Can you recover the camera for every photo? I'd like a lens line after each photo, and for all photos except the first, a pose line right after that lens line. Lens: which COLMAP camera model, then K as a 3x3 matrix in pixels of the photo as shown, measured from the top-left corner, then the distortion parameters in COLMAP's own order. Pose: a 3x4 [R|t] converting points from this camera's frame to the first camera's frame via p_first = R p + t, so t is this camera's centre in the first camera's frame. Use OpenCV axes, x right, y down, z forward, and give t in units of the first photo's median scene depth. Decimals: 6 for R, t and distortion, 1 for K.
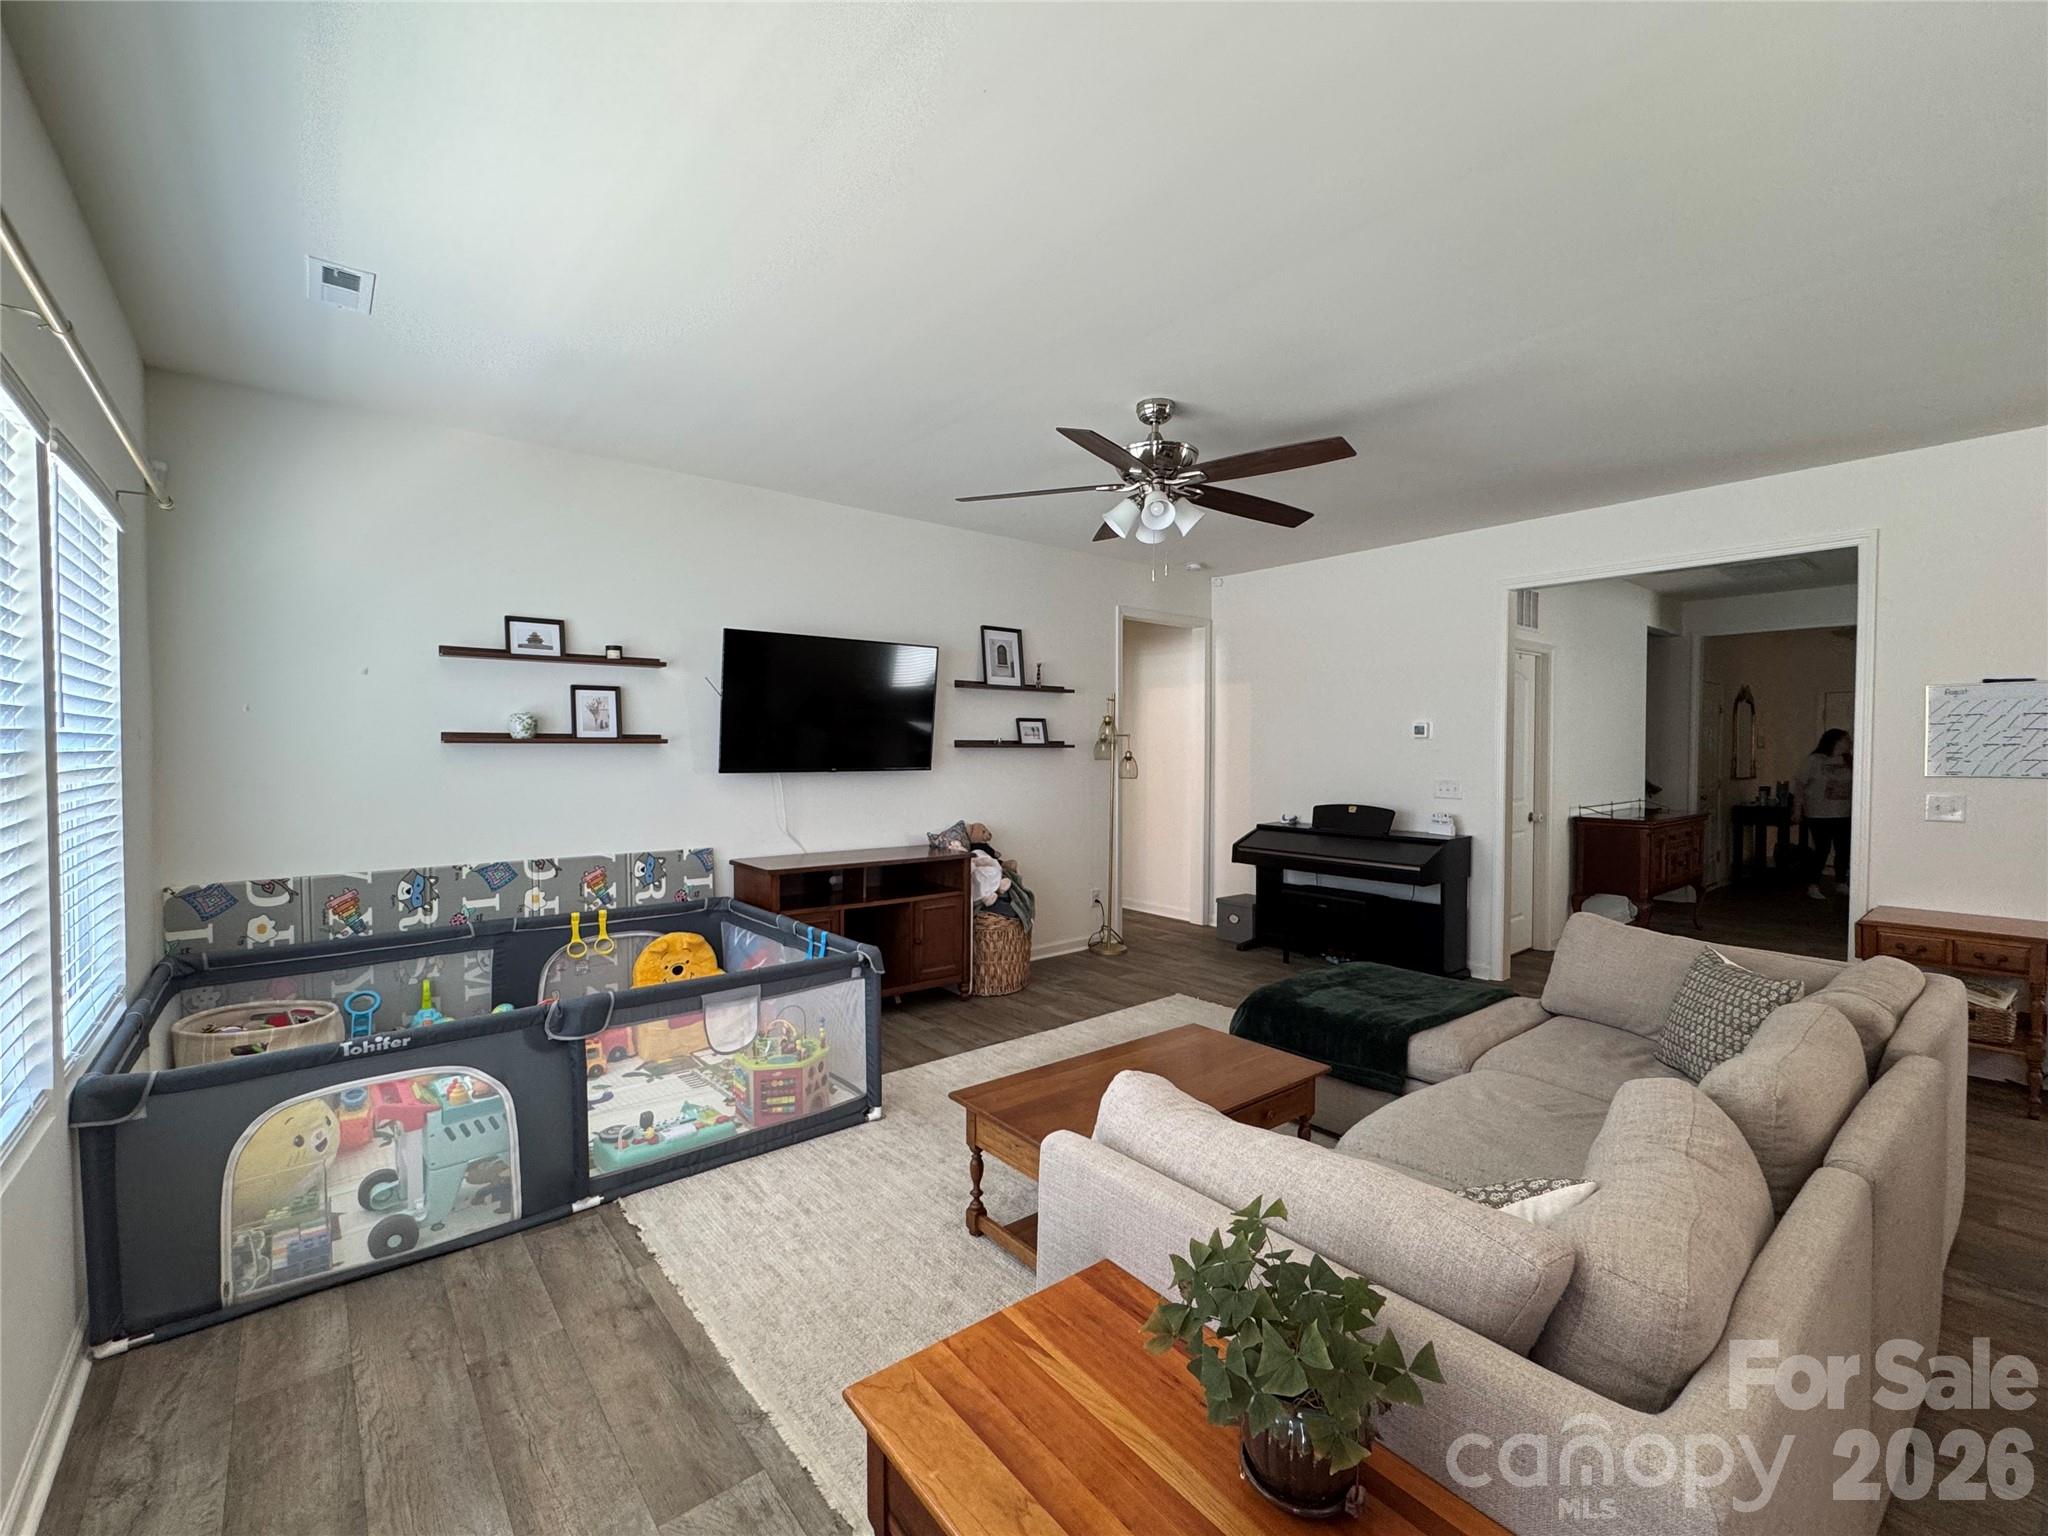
lens RADIAL K [[875.5, 0, 1022.0], [0, 875.5, 771.8], [0, 0, 1]] dist [-0.001378, -0.000452]
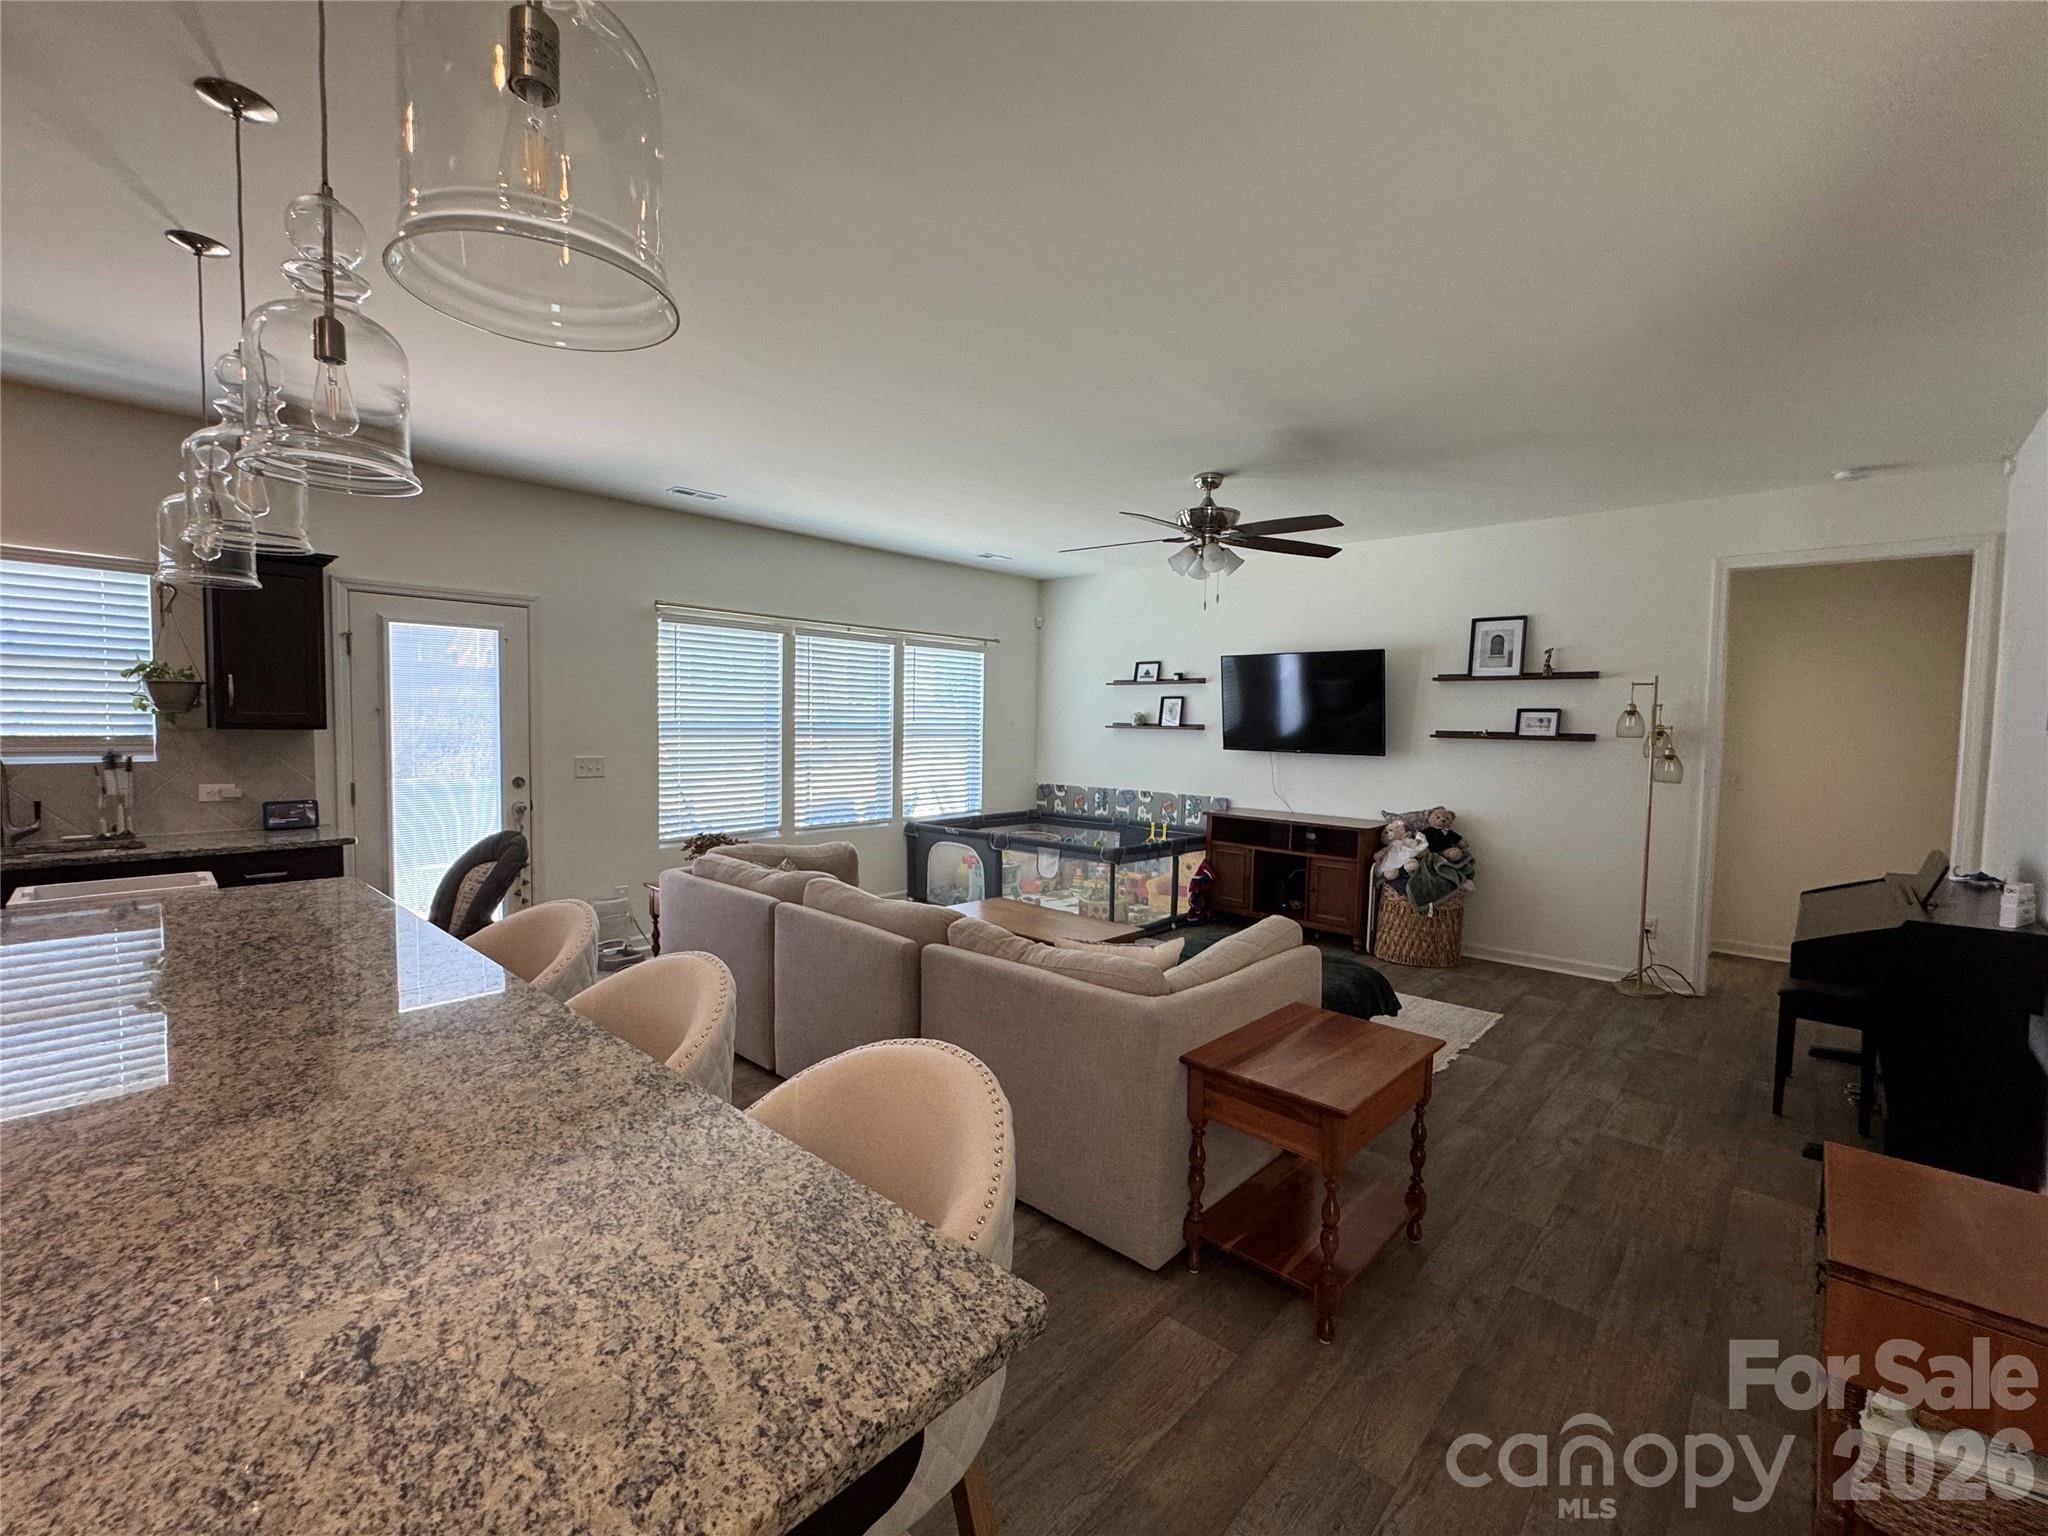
lens RADIAL K [[875.5, 0, 1026.7], [0, 875.5, 767.7], [0, 0, 1]] dist [-0.001378, -0.000452]
pose [[0.141862, 0.051802, -0.988530, 1.236544], [-0.046312, 0.997884, 0.045646, -0.022405], [0.988802, 0.039306, 0.143961, 0.474308]]
